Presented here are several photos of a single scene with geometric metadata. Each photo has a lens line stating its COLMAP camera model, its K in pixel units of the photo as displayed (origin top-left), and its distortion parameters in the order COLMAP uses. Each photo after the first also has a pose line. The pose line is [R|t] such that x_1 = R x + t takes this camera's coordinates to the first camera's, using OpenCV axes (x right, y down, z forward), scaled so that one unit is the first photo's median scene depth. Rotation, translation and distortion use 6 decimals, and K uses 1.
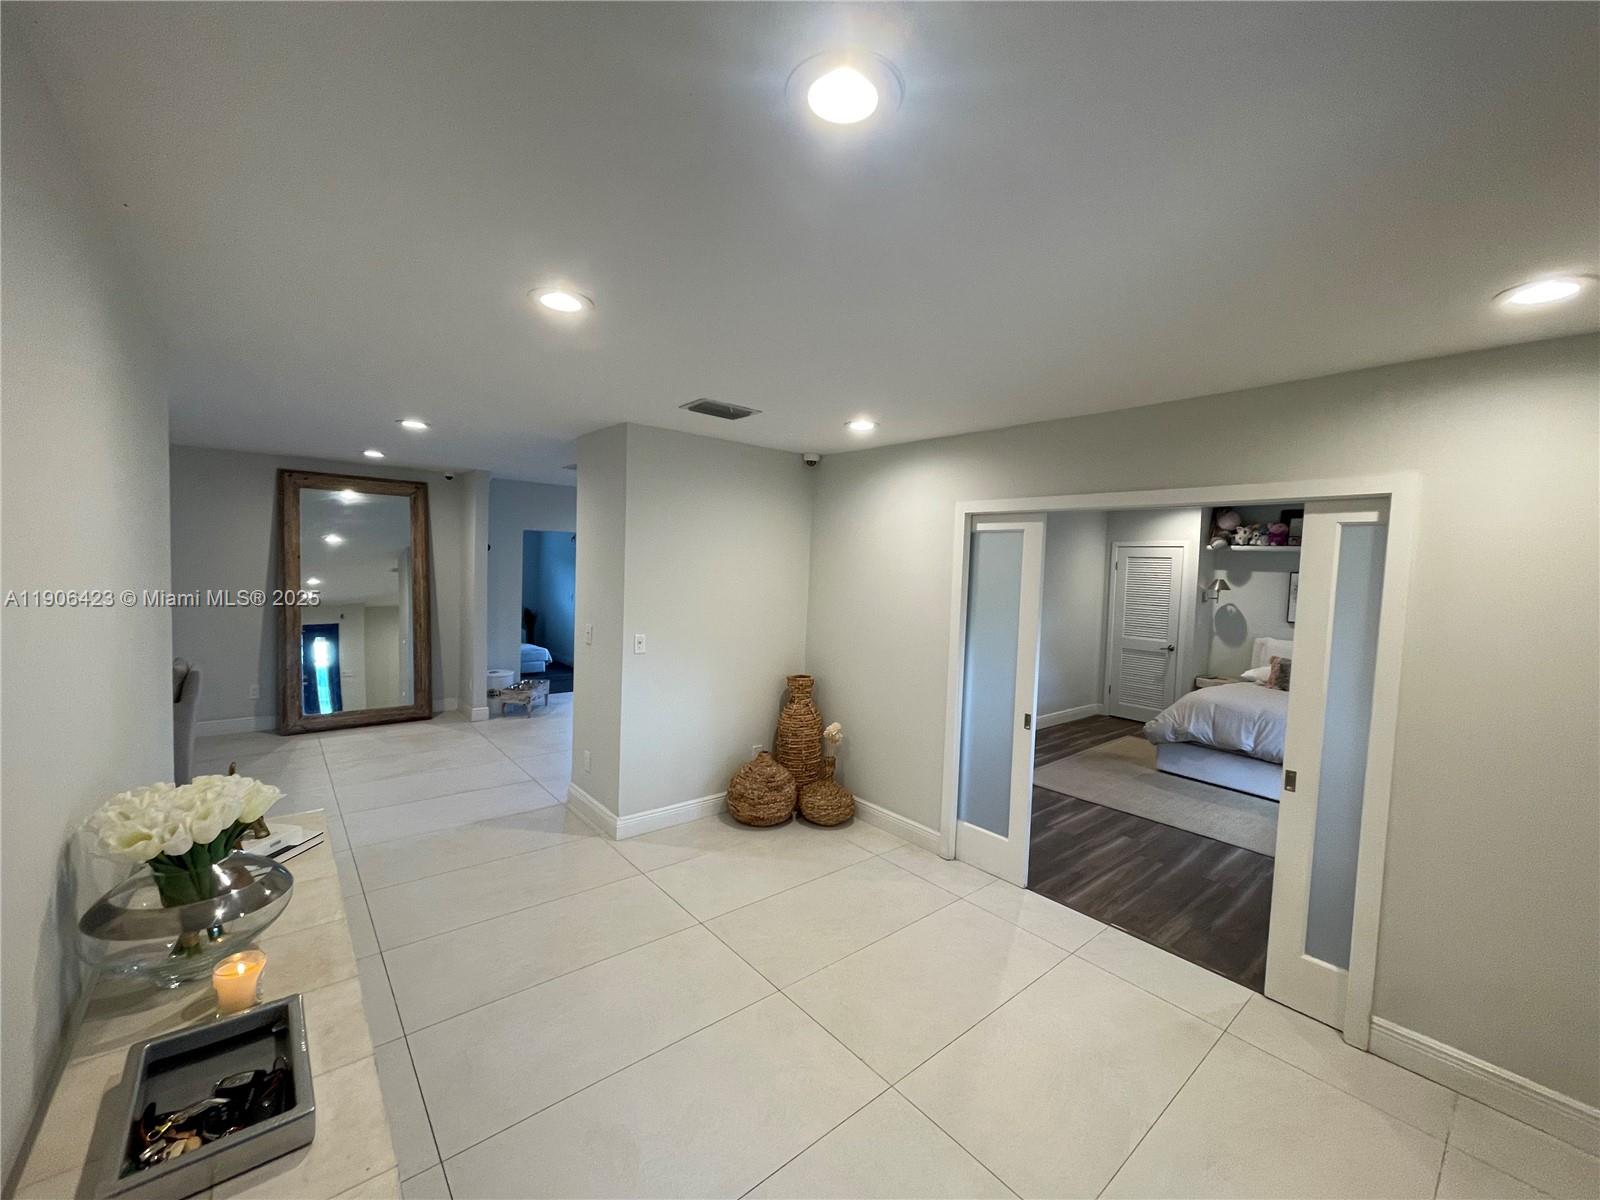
lens RADIAL K [[643.2, 0, 800.7], [0, 643.2, 597.2], [0, 0, 1]] dist [-0.000443, -0.000430]
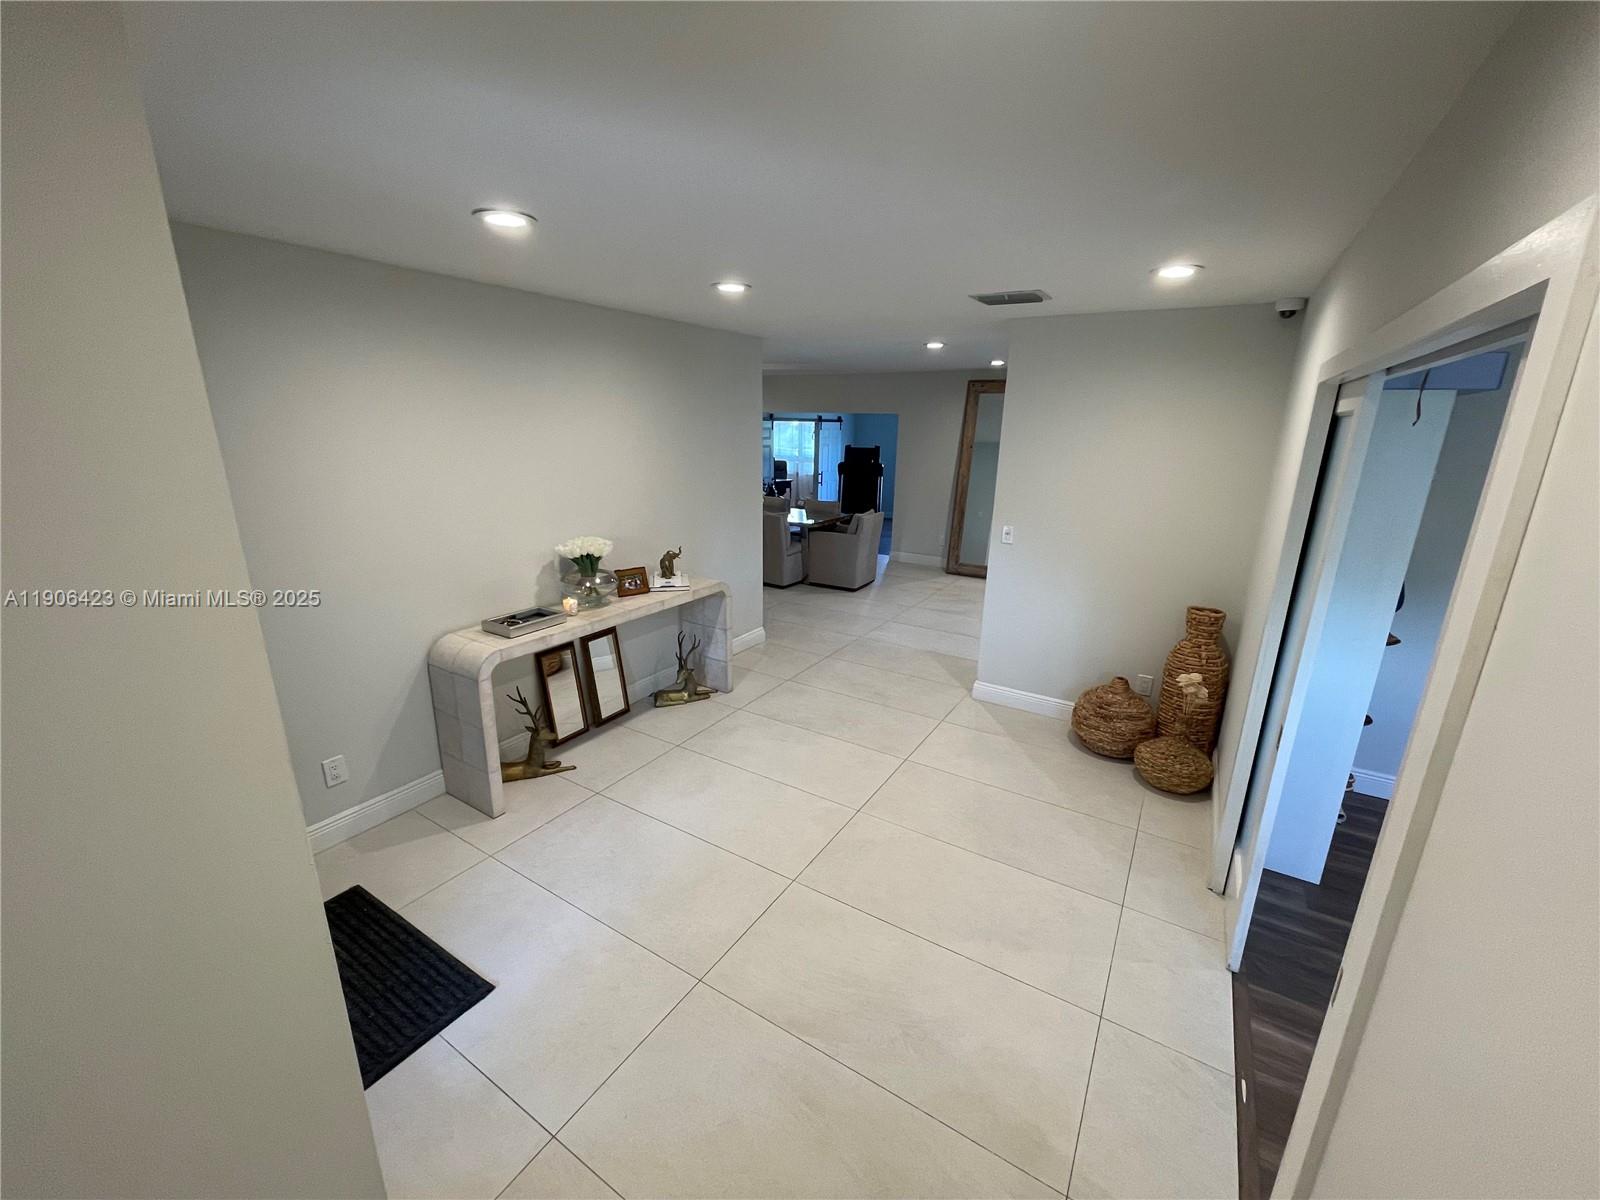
lens RADIAL K [[643.2, 0, 800.7], [0, 643.2, 597.2], [0, 0, 1]] dist [-0.000443, -0.000430]
pose [[0.315443, 0.225486, -0.921766, 0.607580], [-0.068782, 0.974237, 0.214783, -0.027485], [0.946448, -0.004351, 0.322826, 0.309017]]
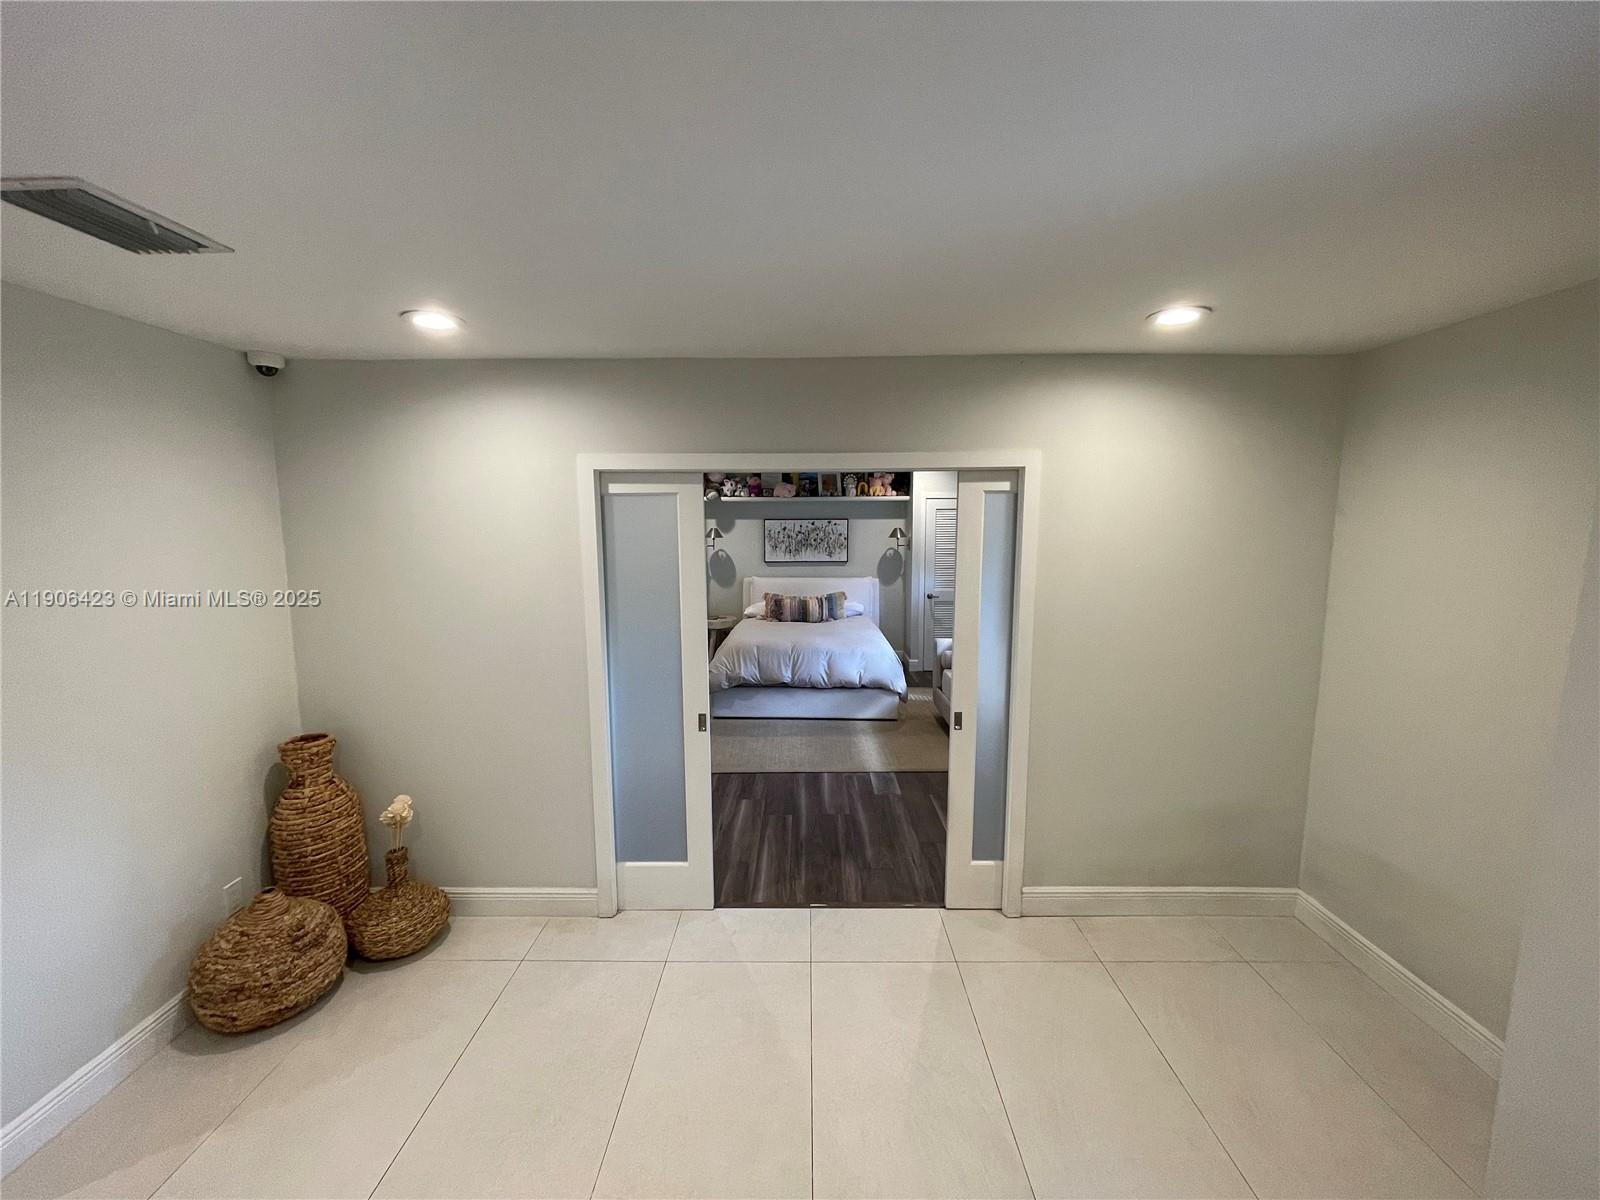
lens RADIAL K [[643.2, 0, 800.7], [0, 643.2, 597.2], [0, 0, 1]] dist [-0.000443, -0.000430]
pose [[0.649230, -0.133357, 0.748810, -0.143541], [0.067917, 0.990741, 0.117558, -0.049861], [-0.757554, -0.025465, 0.652276, 0.292928]]
